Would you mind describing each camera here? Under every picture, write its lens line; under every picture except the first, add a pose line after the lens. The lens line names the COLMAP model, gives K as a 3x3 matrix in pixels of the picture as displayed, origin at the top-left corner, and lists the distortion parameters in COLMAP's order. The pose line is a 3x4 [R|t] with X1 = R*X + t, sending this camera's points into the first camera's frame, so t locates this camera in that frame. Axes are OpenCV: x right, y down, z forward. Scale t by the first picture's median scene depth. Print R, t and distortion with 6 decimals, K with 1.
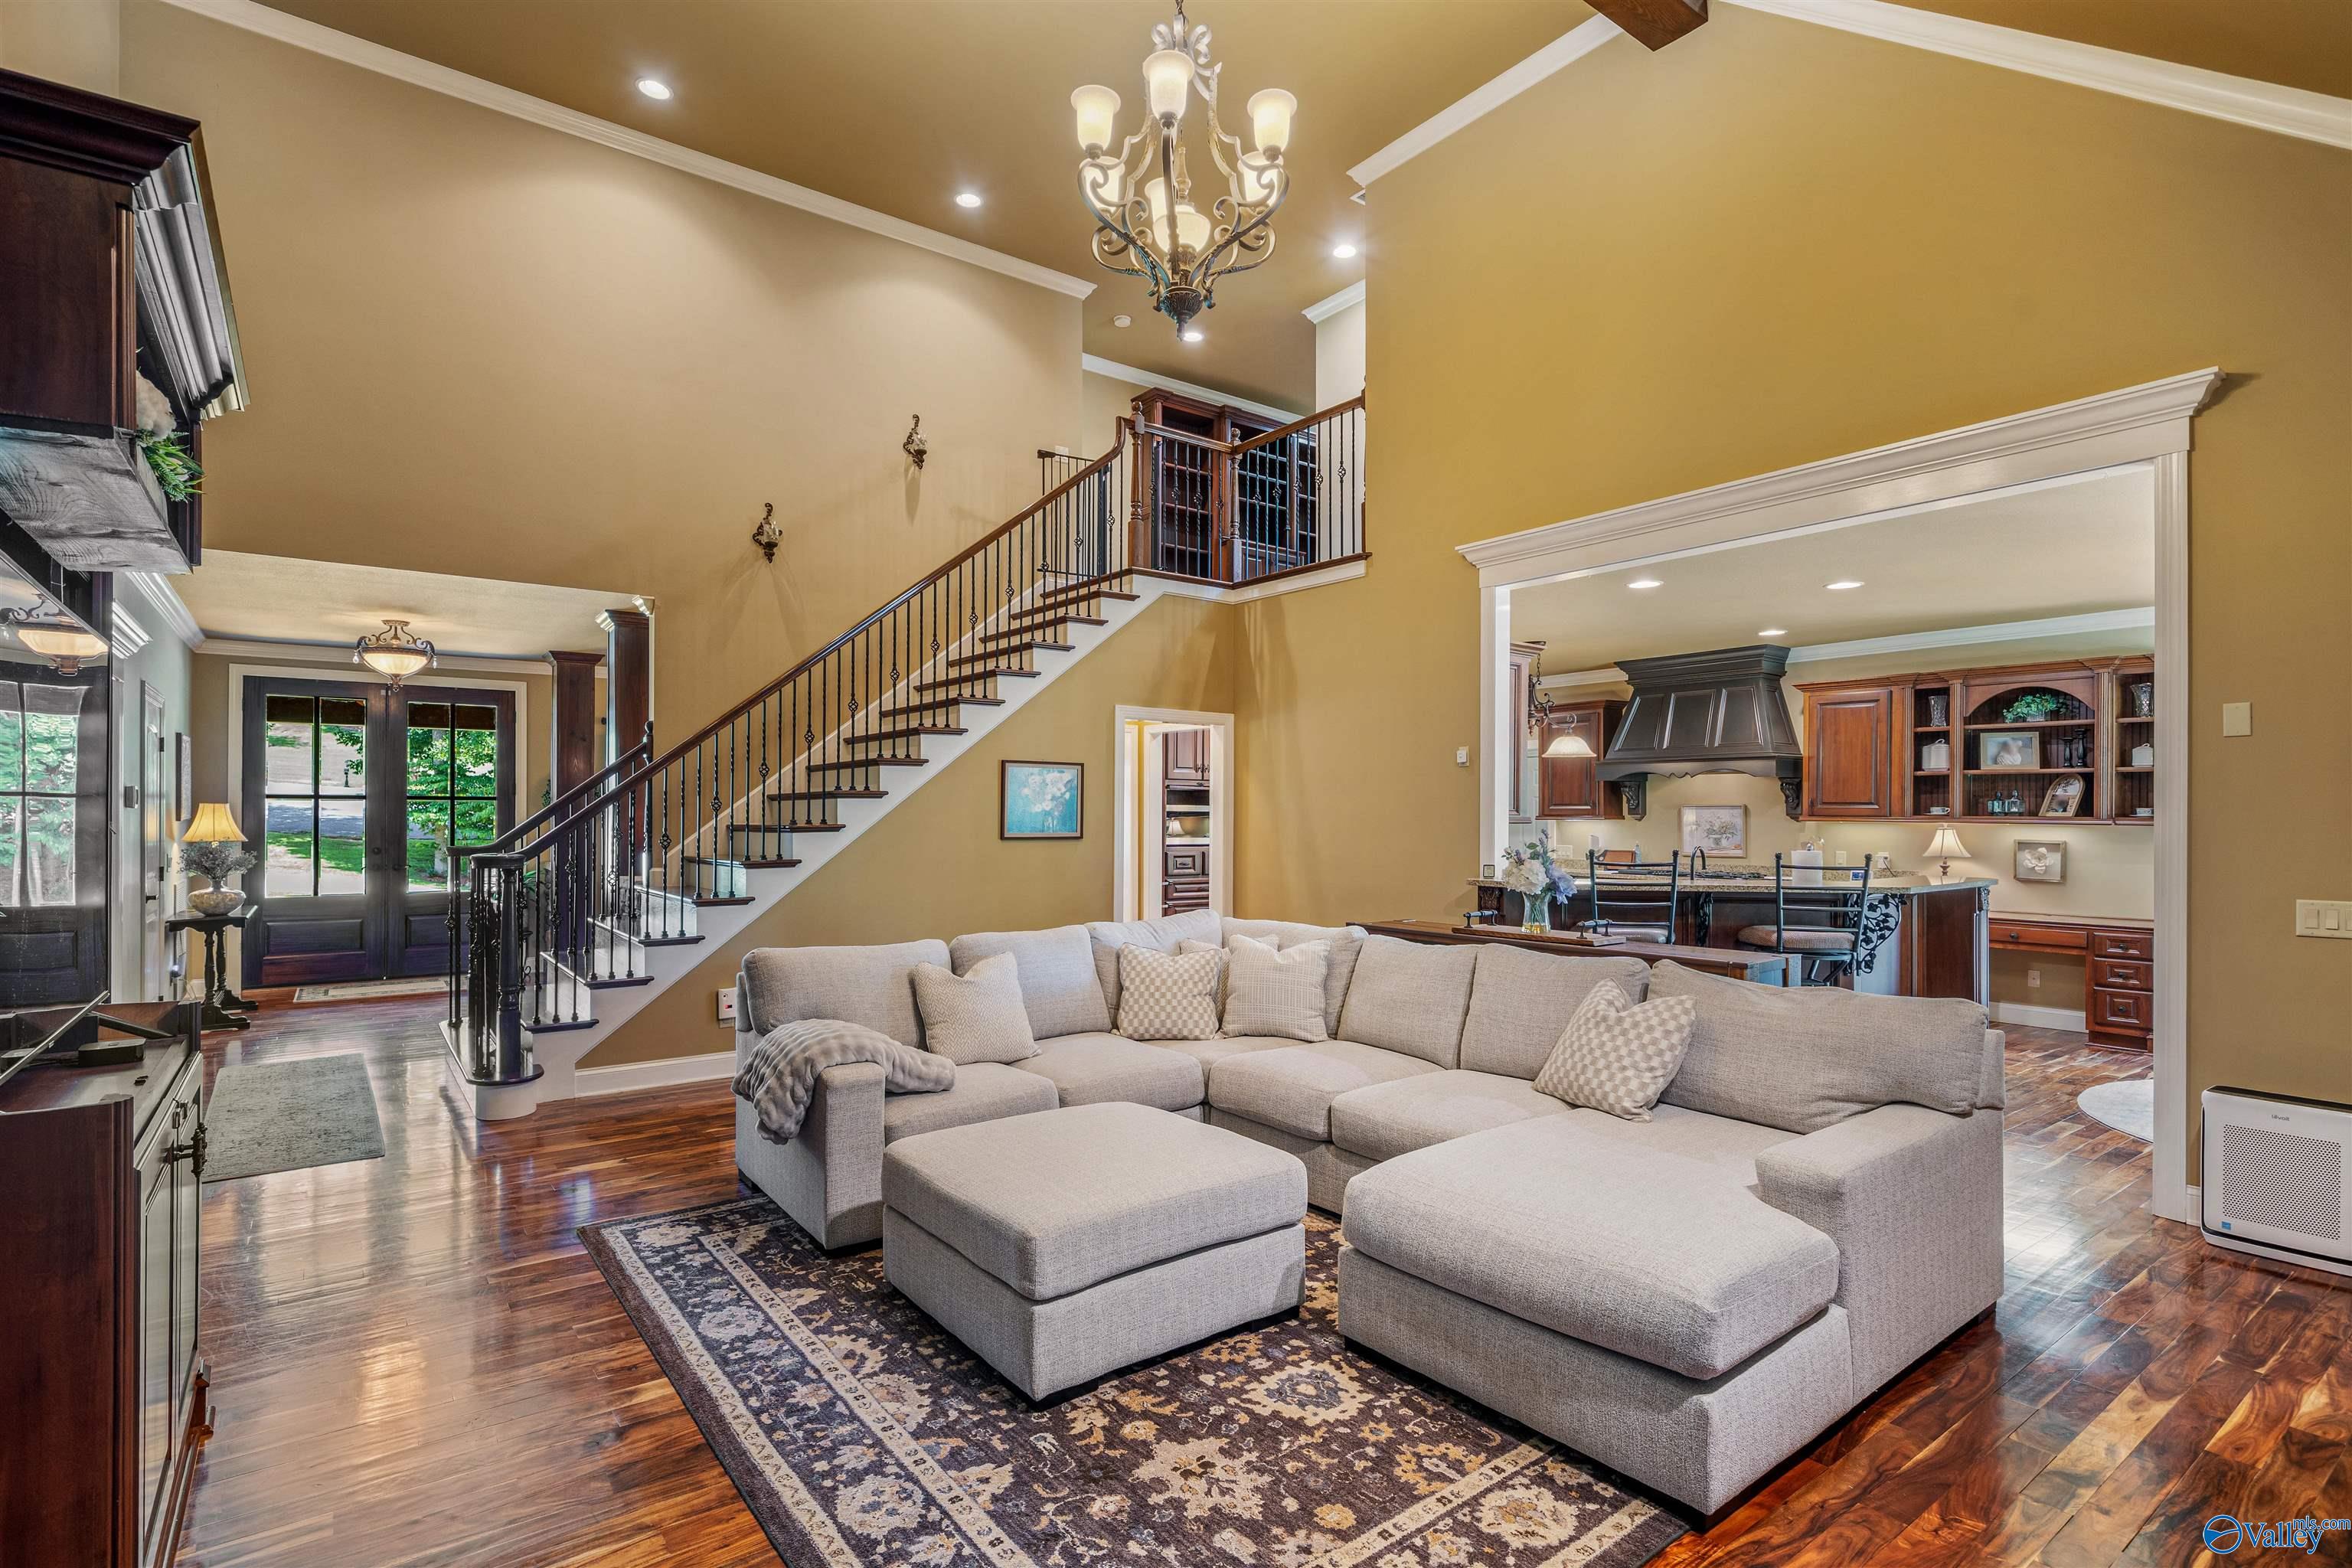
lens RADIAL K [[1111.2, 0, 1138.7], [0, 1111.2, 827.1], [0, 0, 1]] dist [-0.002965, 0.001216]
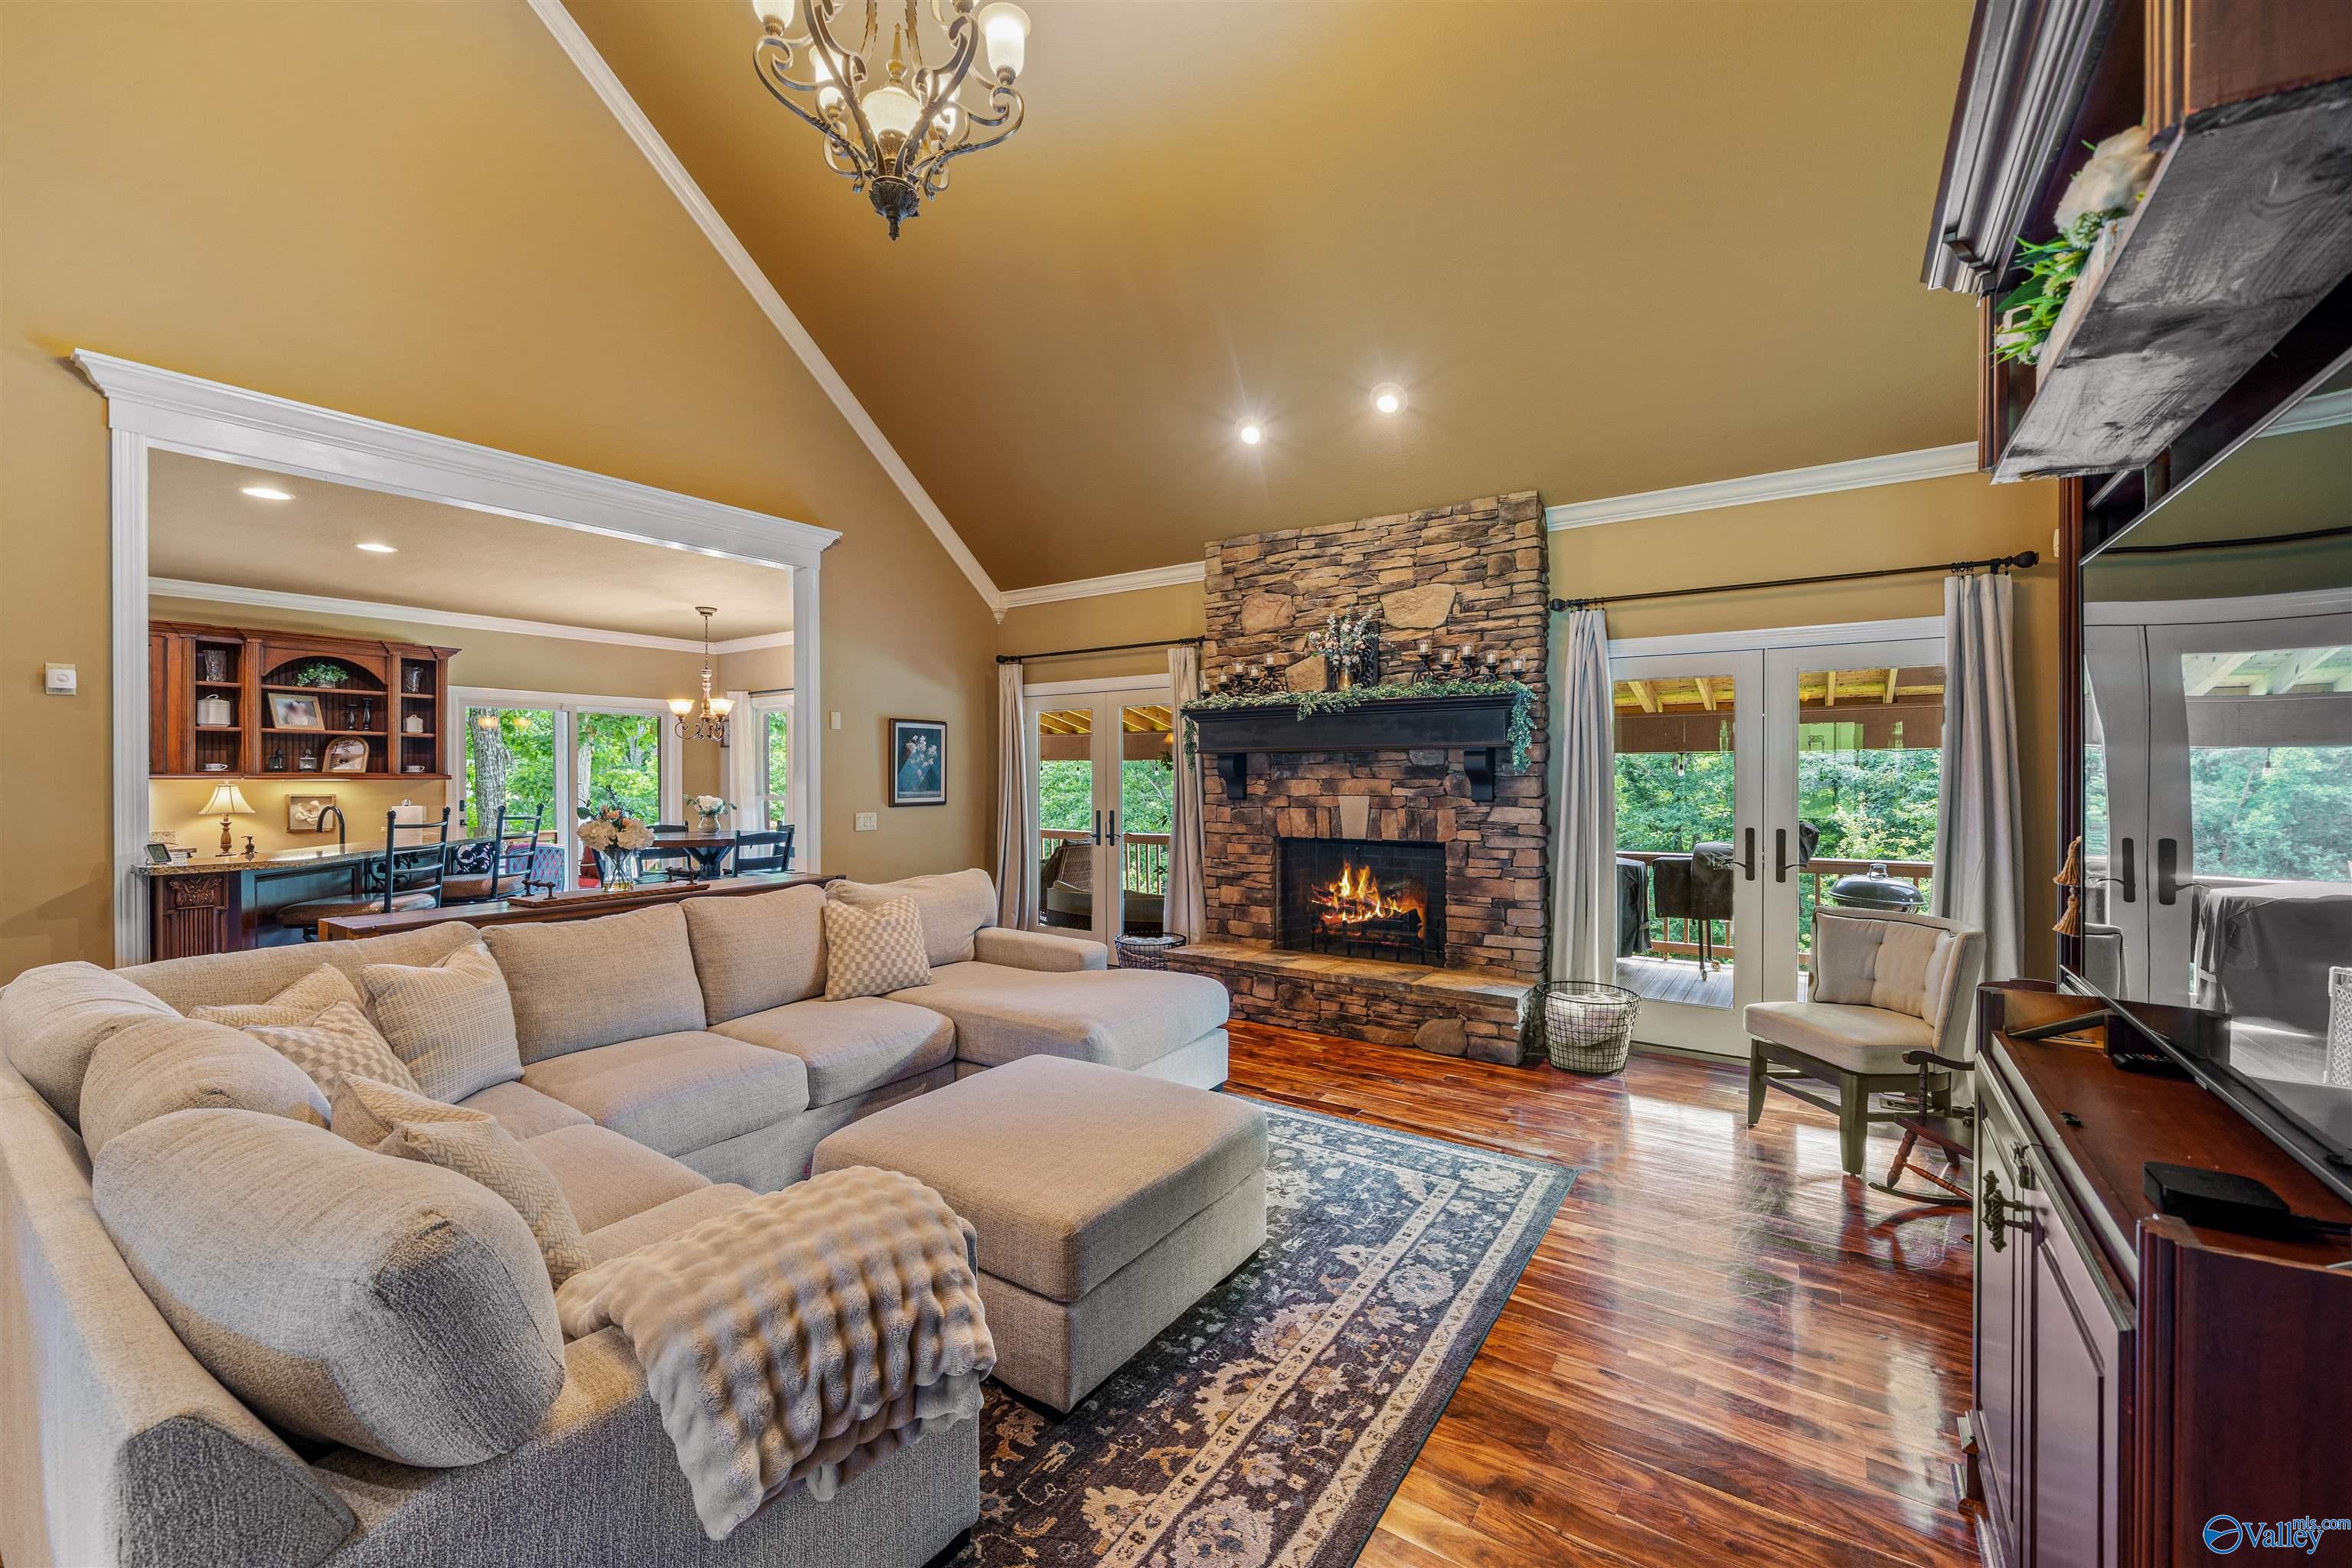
lens RADIAL K [[952.9, 0, 1164.0], [0, 952.9, 774.0], [0, 0, 1]] dist [0.003501, -0.000849]
pose [[-0.326206, -0.002246, 0.945296, -0.859714], [0.010307, 0.999929, 0.005933, -0.012198], [-0.945242, 0.011678, -0.326160, 1.170748]]
